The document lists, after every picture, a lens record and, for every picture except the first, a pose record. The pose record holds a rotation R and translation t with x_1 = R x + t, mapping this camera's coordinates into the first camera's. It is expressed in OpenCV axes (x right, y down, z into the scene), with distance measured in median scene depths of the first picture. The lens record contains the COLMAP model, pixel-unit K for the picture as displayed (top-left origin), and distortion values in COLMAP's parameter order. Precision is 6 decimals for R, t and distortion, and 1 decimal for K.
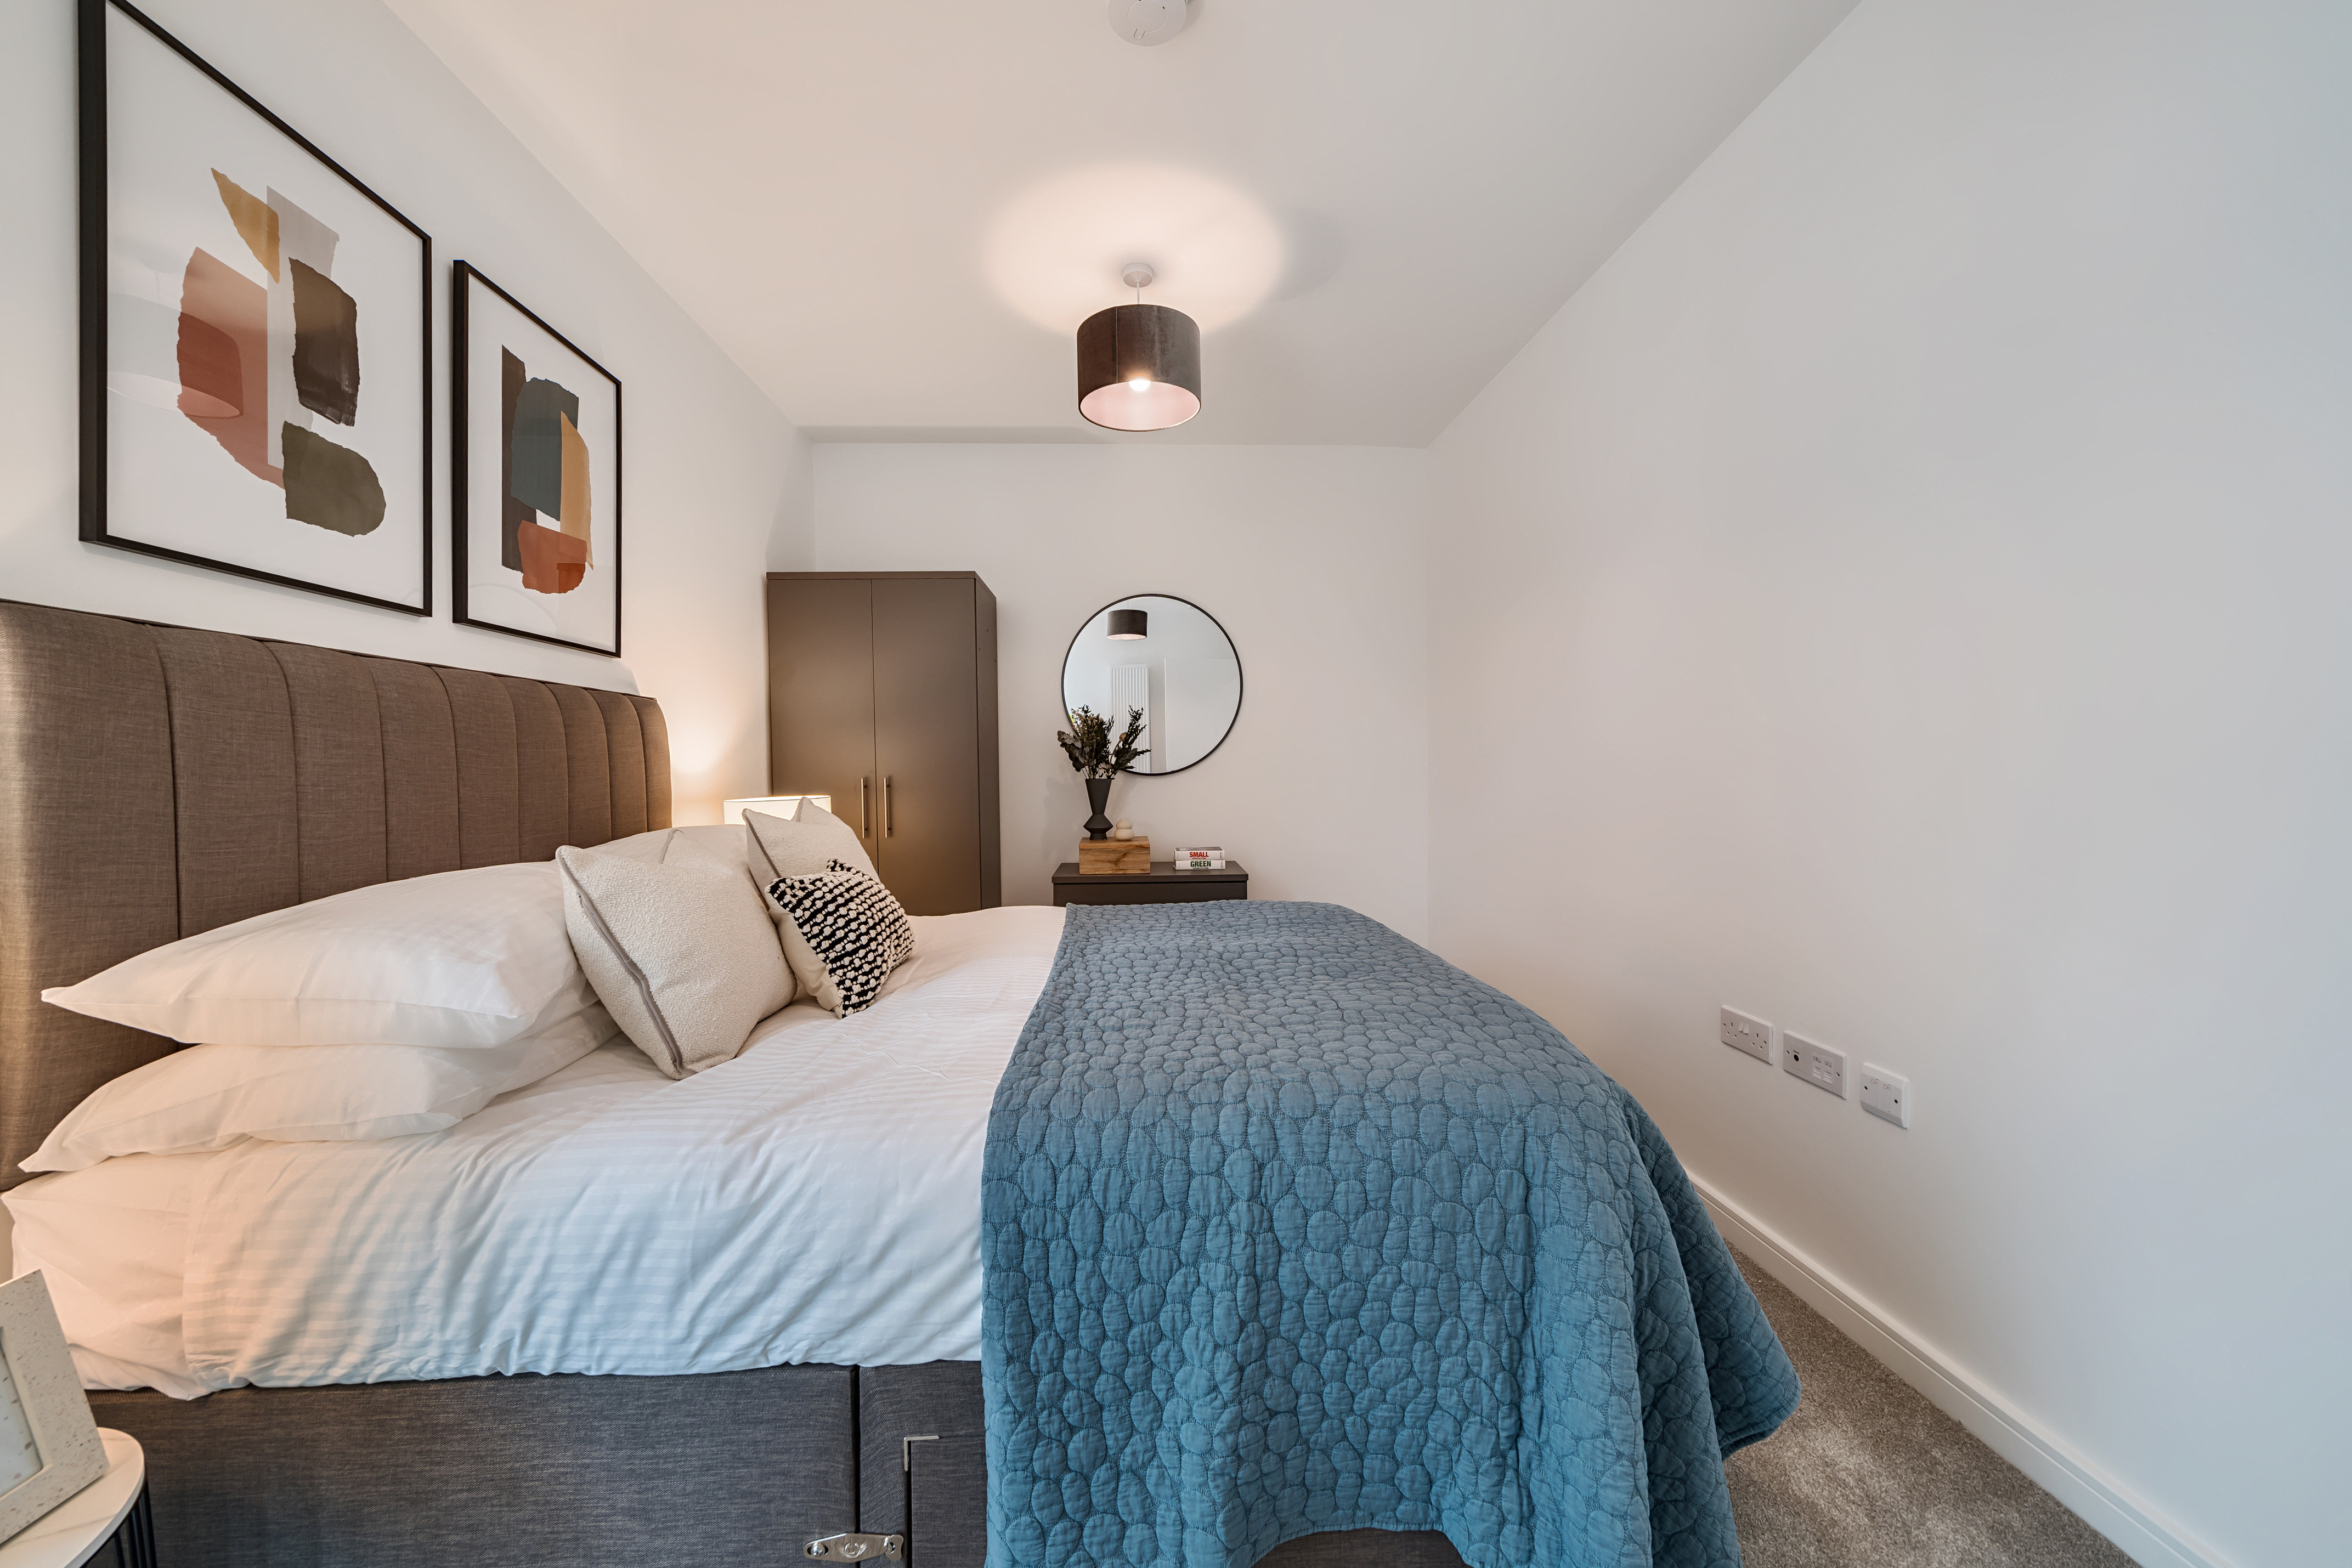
lens RADIAL K [[806.0, 0, 1179.3], [0, 806.0, 759.1], [0, 0, 1]] dist [-0.003575, -0.000085]
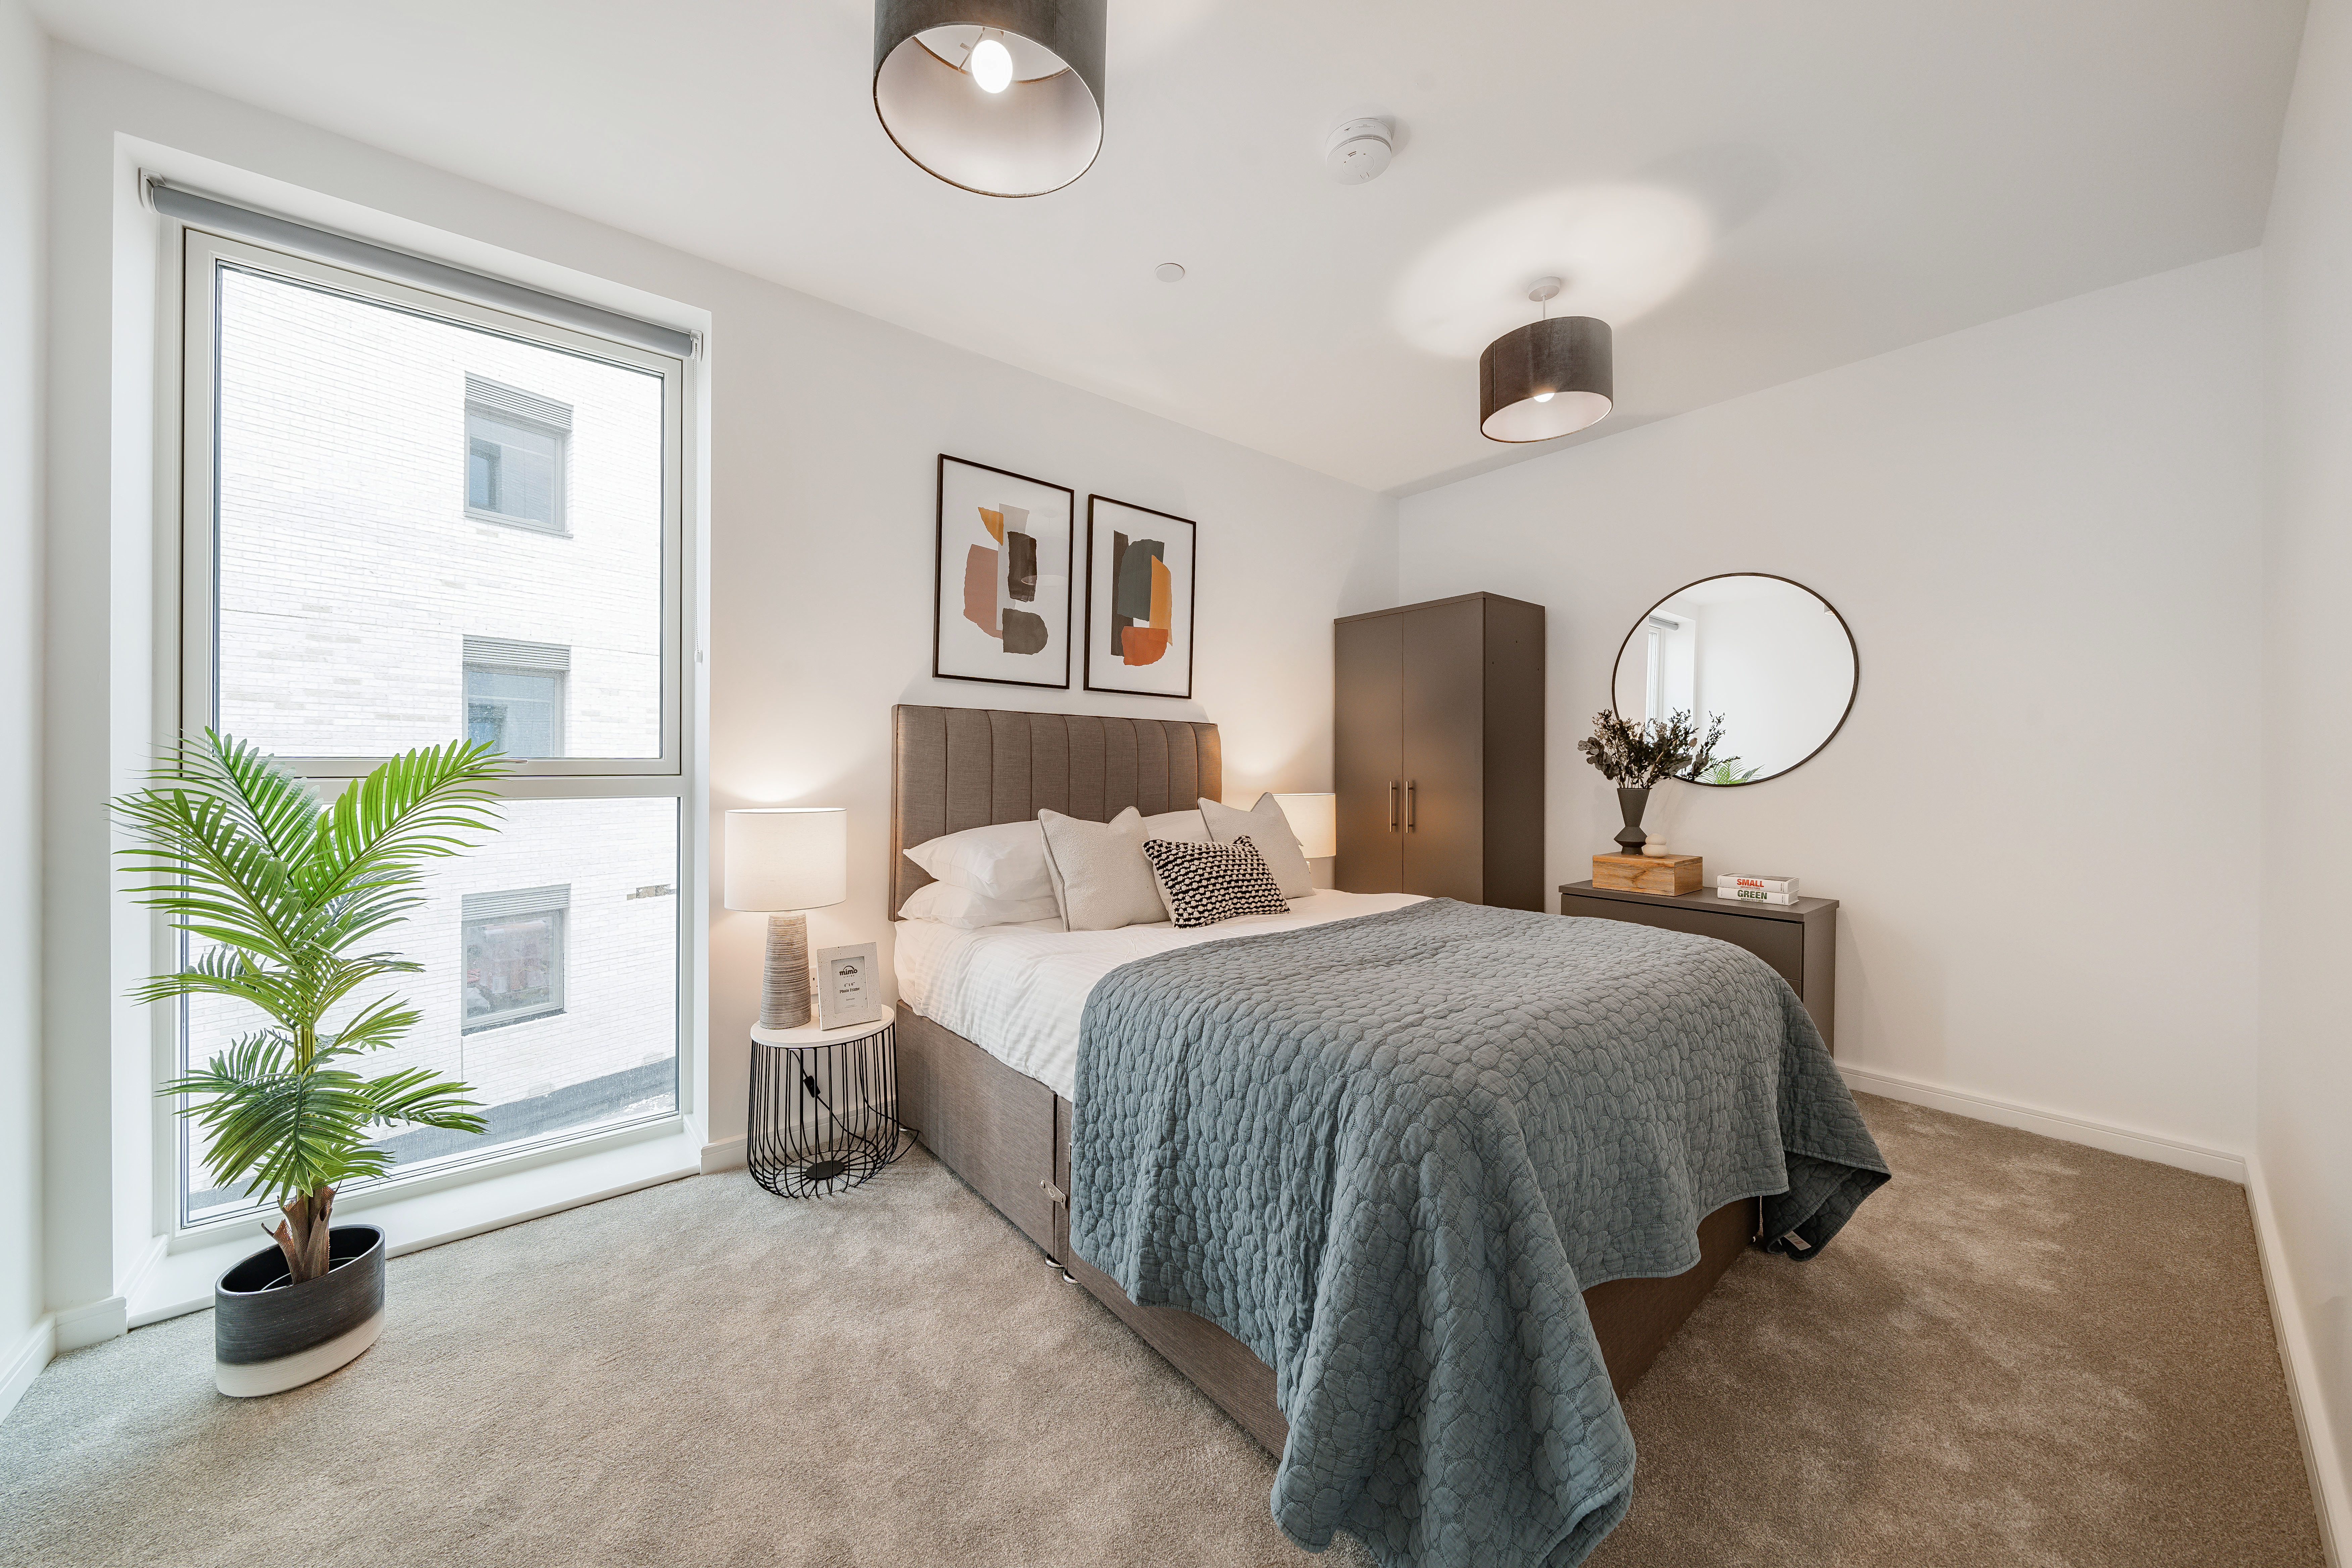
lens RADIAL K [[816.2, 0, 1177.2], [0, 816.2, 743.0], [0, 0, 1]] dist [0.000713, -0.000019]
pose [[0.600125, -0.016082, -0.799744, 0.922683], [-0.005455, 0.999692, -0.024196, -0.005441], [0.799887, 0.018883, 0.599853, 0.057463]]
